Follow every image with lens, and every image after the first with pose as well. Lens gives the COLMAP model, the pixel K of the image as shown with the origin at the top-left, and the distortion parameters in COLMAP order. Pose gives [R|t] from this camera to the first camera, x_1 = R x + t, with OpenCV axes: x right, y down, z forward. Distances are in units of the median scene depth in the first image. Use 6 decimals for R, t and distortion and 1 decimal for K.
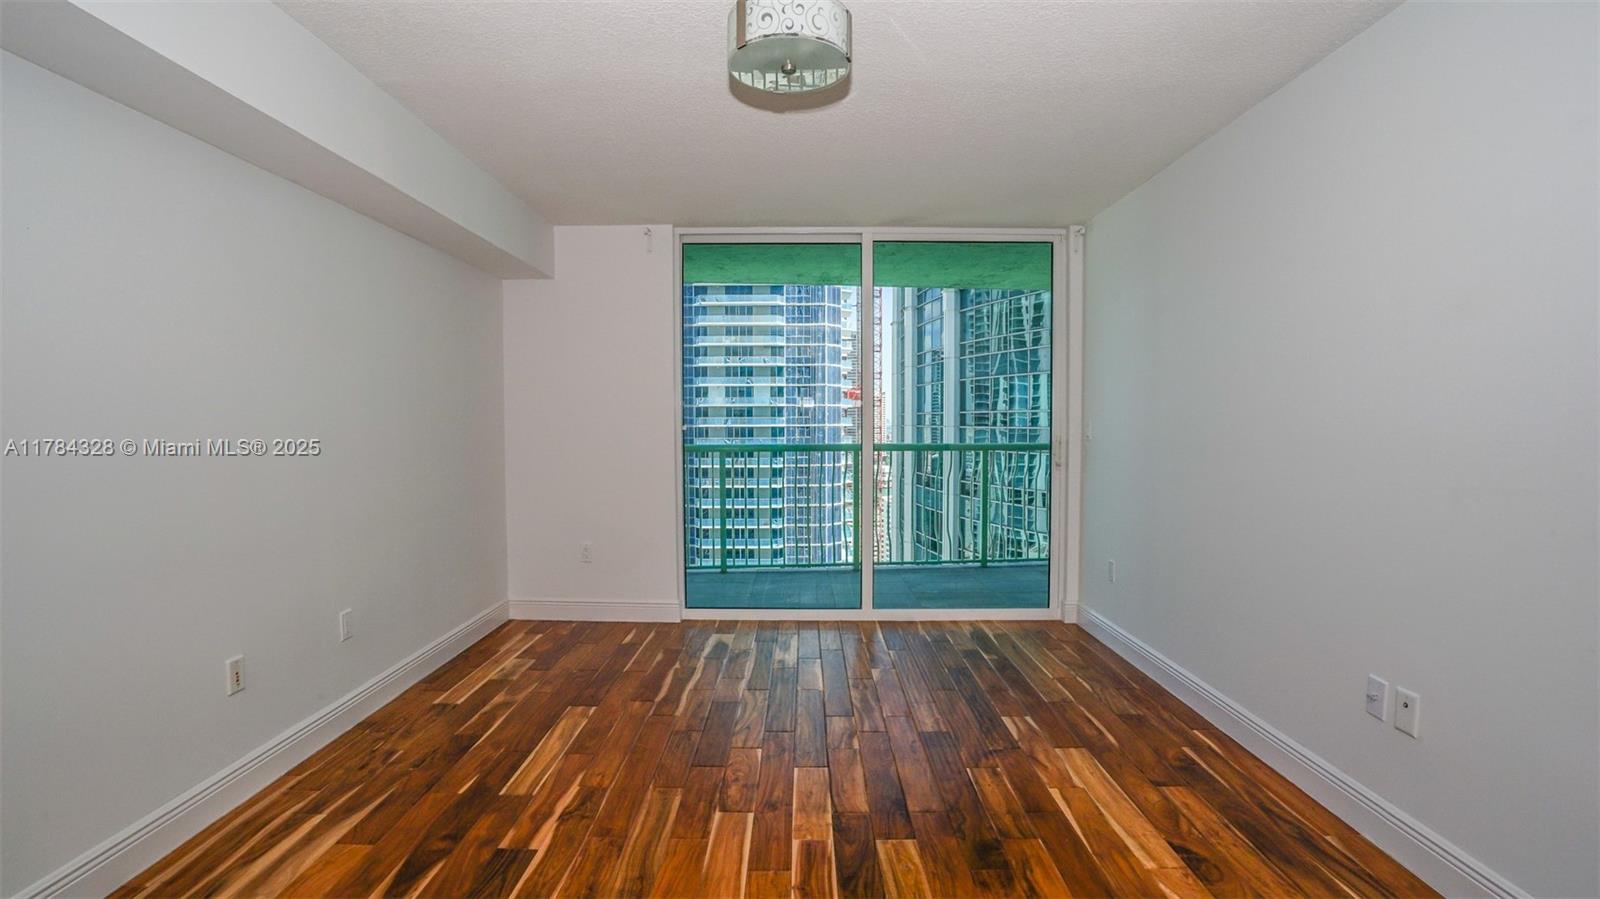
lens RADIAL K [[736.5, 0, 805.7], [0, 736.5, 454.8], [0, 0, 1]] dist [-0.052197, 0.018446]
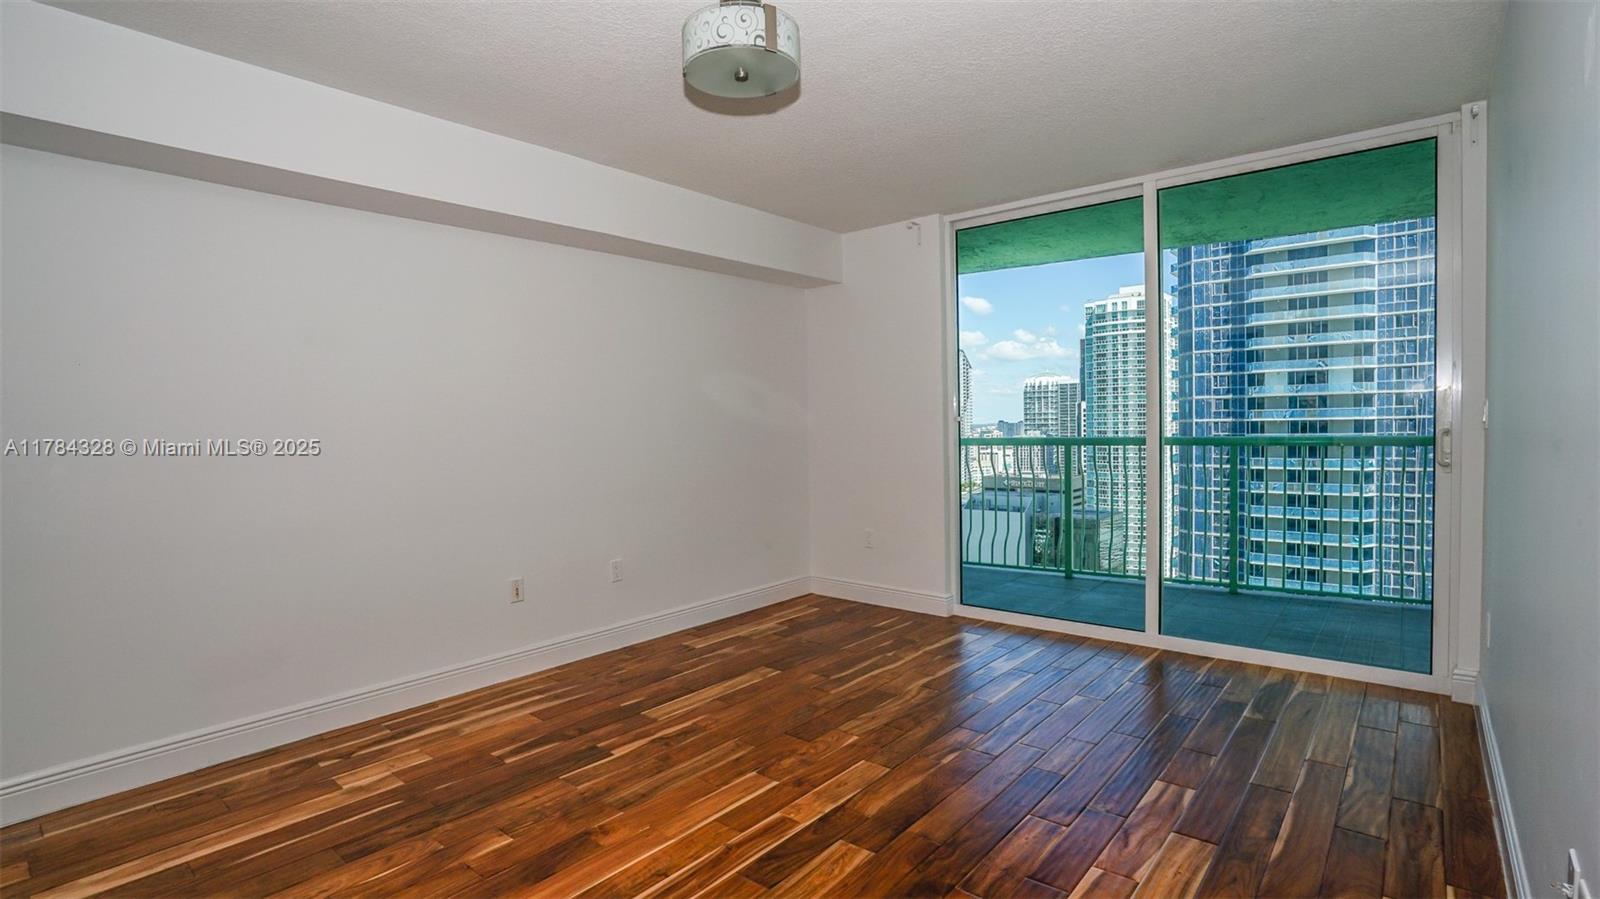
lens RADIAL K [[765.9, 0, 800.0], [0, 765.9, 449.5], [0, 0, 1]] dist [-0.079944, 0.049659]
pose [[0.765406, 0.009372, -0.643480, 0.342268], [-0.011484, 0.999934, 0.000903, 0.005864], [0.643445, 0.006698, 0.765463, 0.097021]]
